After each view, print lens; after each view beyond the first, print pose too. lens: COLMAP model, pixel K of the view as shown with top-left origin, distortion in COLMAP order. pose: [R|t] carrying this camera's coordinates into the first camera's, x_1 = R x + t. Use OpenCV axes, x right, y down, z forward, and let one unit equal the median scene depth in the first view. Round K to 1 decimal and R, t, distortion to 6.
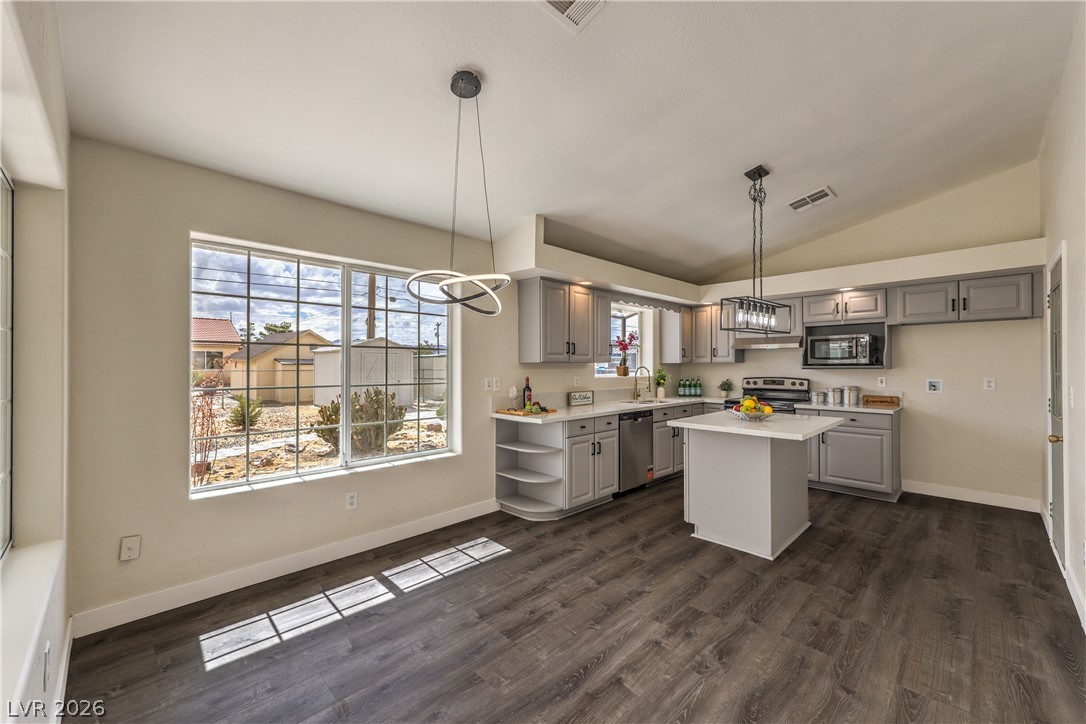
lens RADIAL K [[434.7, 0, 540.9], [0, 434.7, 365.0], [0, 0, 1]] dist [0.004347, -0.000509]
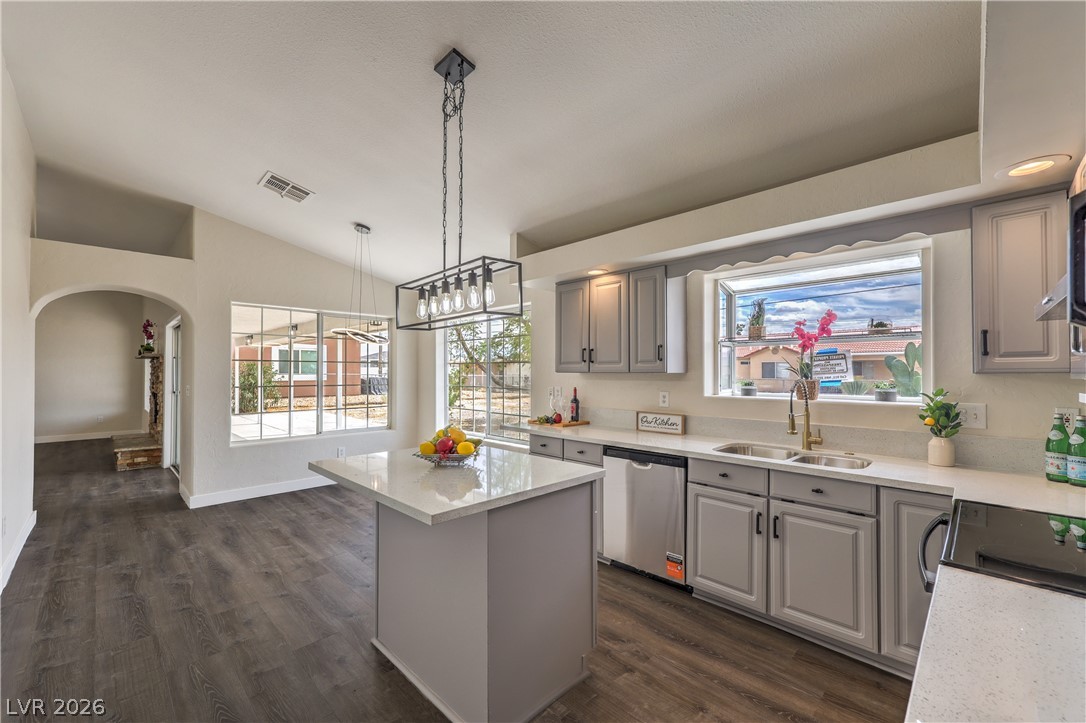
lens RADIAL K [[434.7, 0, 543.1], [0, 434.7, 370.4], [0, 0, 1]] dist [0.004347, -0.000509]
pose [[0.016172, -0.006276, -0.999850, 0.990401], [-0.005020, 0.999967, -0.006358, -0.004461], [0.999857, 0.005123, 0.016140, 0.990927]]
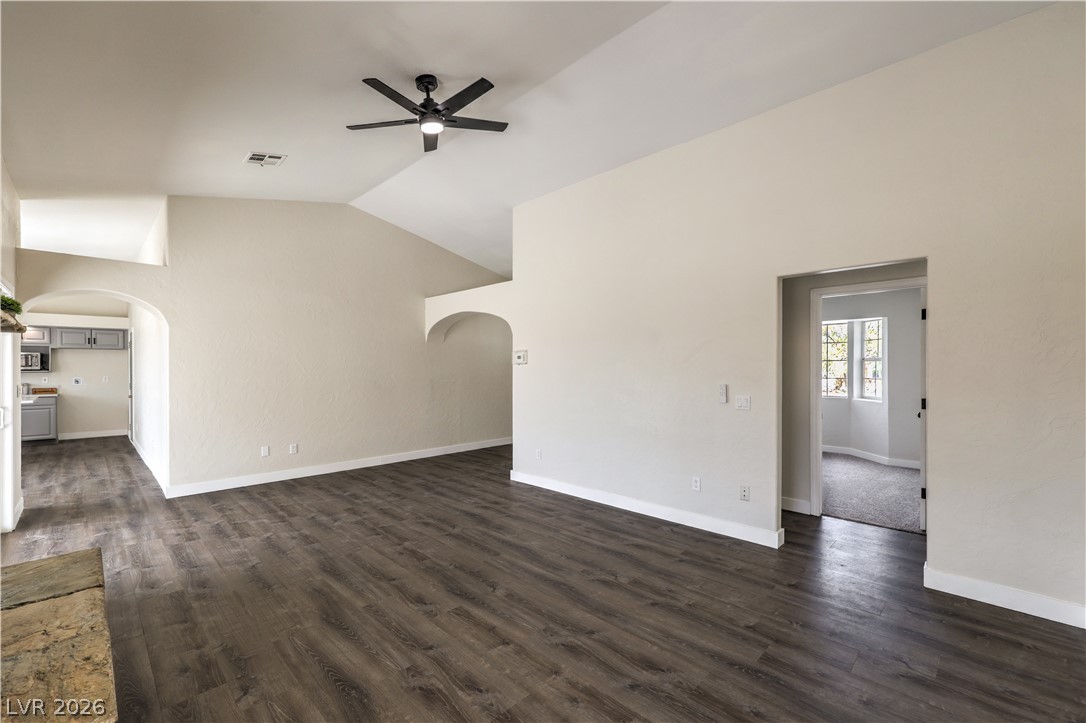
lens RADIAL K [[434.7, 0, 528.5], [0, 434.7, 368.2], [0, 0, 1]] dist [0.004347, -0.000509]
pose [[-0.016446, 0.000880, 0.999864, -1.213520], [0.001327, 0.999999, -0.000859, -0.005202], [-0.999864, 0.001312, -0.016447, -1.098433]]
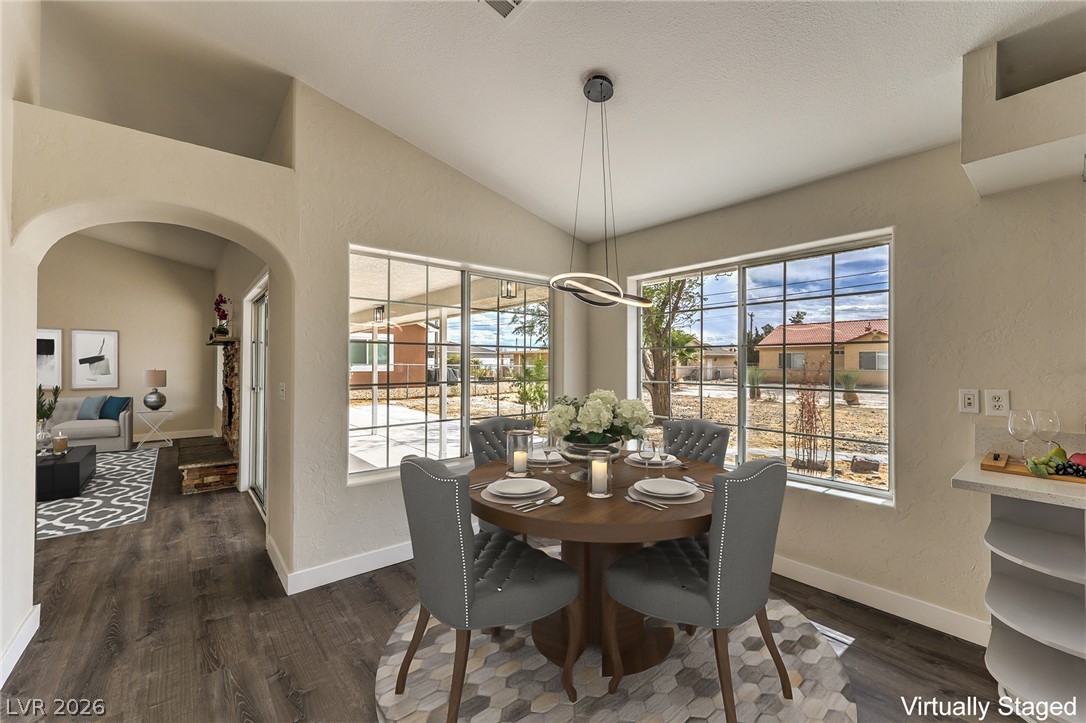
lens RADIAL K [[434.7, 0, 547.0], [0, 434.7, 361.2], [0, 0, 1]] dist [0.004347, -0.000509]
pose [[-0.076197, -0.007053, -0.997068, 0.471310], [-0.005532, 0.999963, -0.006651, 0.000990], [0.997077, 0.005009, -0.076233, 0.533161]]
